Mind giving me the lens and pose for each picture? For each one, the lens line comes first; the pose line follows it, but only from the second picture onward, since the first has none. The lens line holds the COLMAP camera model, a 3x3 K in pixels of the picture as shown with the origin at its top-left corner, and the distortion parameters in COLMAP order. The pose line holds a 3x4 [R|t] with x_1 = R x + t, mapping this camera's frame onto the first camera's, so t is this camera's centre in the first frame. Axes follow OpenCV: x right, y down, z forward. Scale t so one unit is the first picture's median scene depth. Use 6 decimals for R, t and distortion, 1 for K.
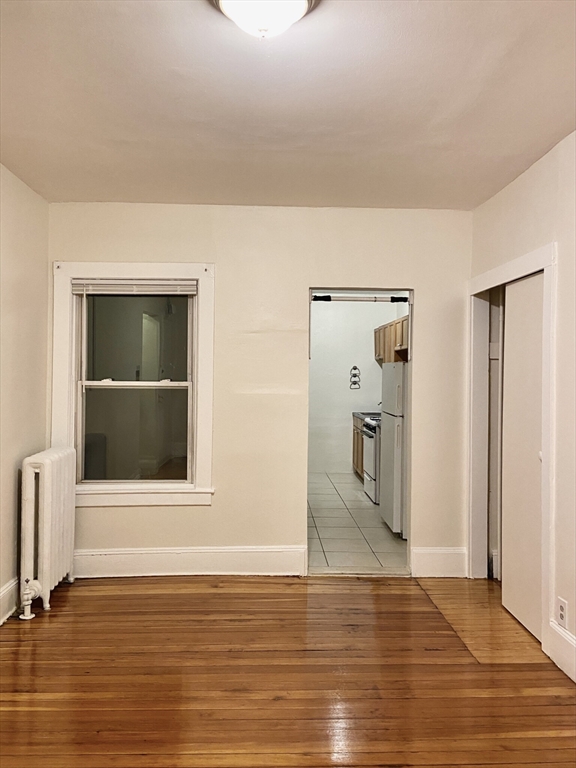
lens RADIAL K [[639.7, 0, 281.6], [0, 639.7, 380.3], [0, 0, 1]] dist [0.114007, -0.027734]
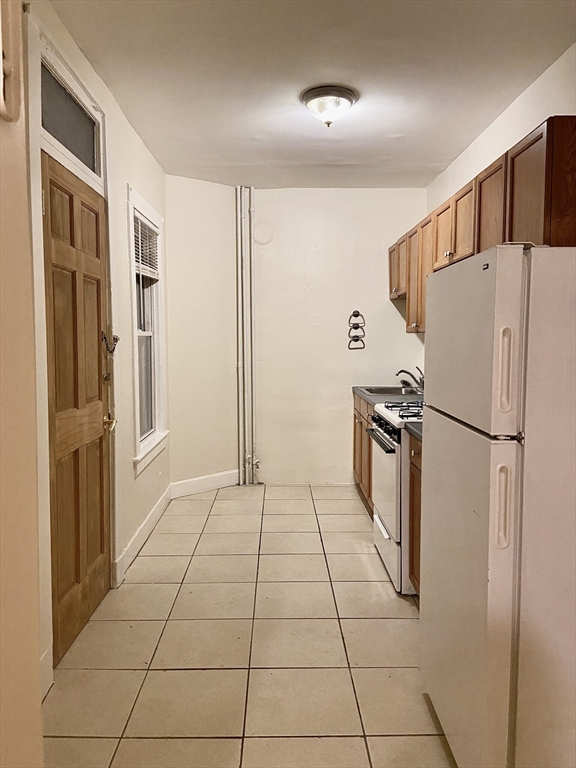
lens RADIAL K [[566.5, 0, 287.0], [0, 566.5, 379.9], [0, 0, 1]] dist [0.095766, -0.036724]
pose [[0.999867, -0.010742, -0.012283, 0.057537], [0.011496, 0.997943, 0.063071, 0.008840], [0.011580, -0.063203, 0.997933, 0.482588]]
